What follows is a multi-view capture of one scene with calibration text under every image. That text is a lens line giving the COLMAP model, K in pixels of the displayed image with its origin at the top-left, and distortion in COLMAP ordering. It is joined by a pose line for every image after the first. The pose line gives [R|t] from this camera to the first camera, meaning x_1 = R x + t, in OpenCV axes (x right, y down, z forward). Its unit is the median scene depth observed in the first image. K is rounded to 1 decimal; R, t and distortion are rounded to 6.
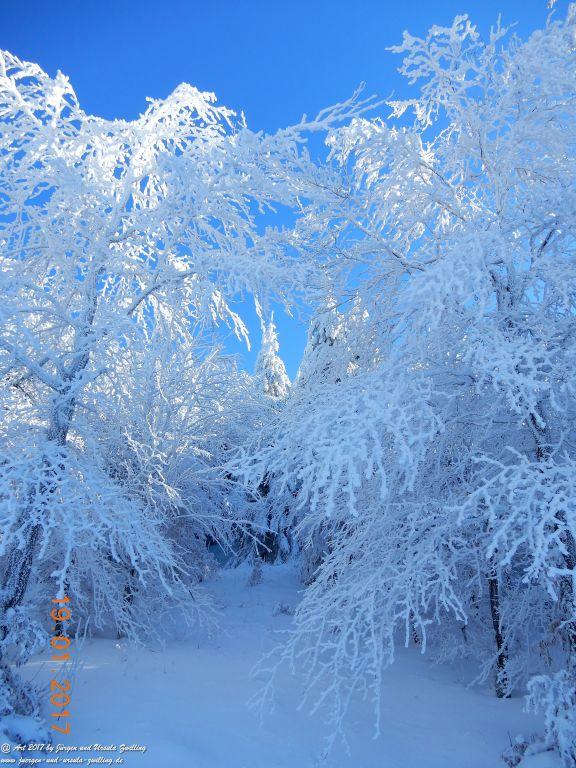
lens RADIAL K [[537.2, 0, 286.7], [0, 537.2, 377.8], [0, 0, 1]] dist [0.005920, -0.000059]
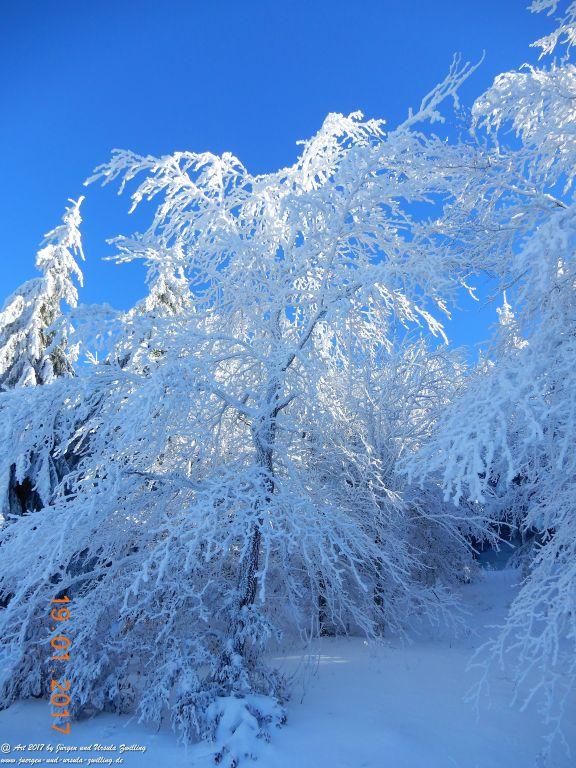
lens RADIAL K [[536.7, 0, 291.5], [0, 536.7, 377.6], [0, 0, 1]] dist [-0.007812, 0.002007]
pose [[0.878623, -0.199423, -0.433879, 0.119218], [0.195486, 0.979207, -0.054204, 0.008170], [0.435667, -0.037193, 0.899339, -0.007337]]
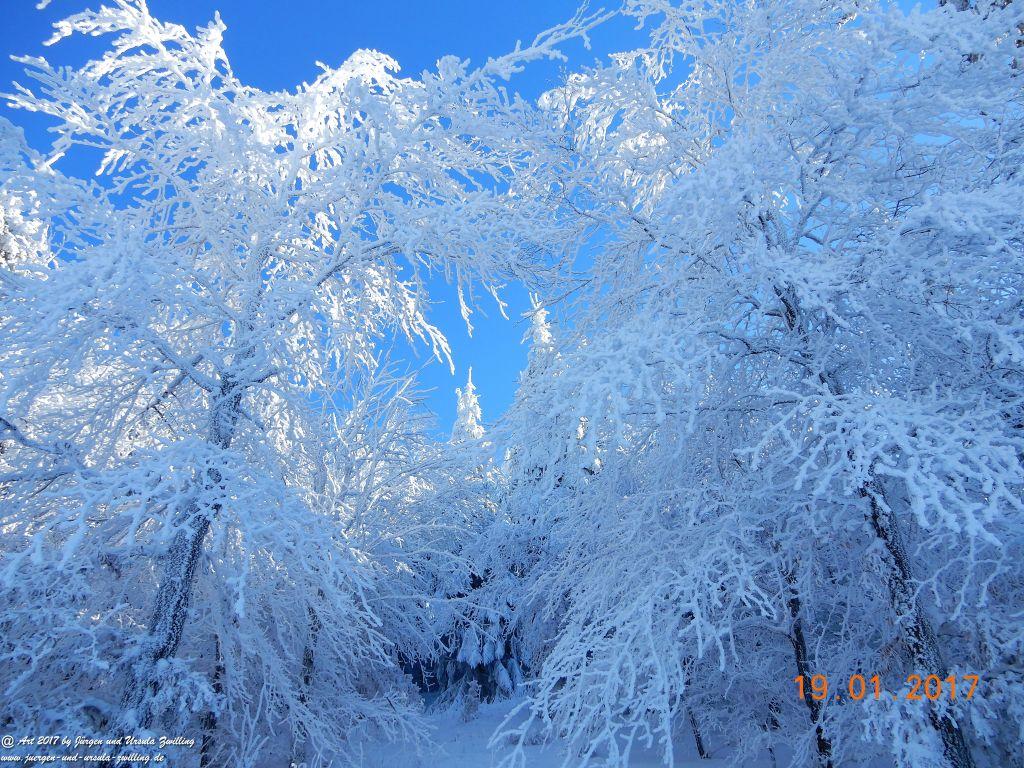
lens RADIAL K [[717.0, 0, 510.6], [0, 717.0, 373.0], [0, 0, 1]] dist [0.004104, 0.004651]
pose [[0.998119, -0.049914, 0.035595, -0.031137], [0.054272, 0.989446, -0.134354, 0.117891], [-0.028514, 0.136033, 0.990294, -0.023624]]
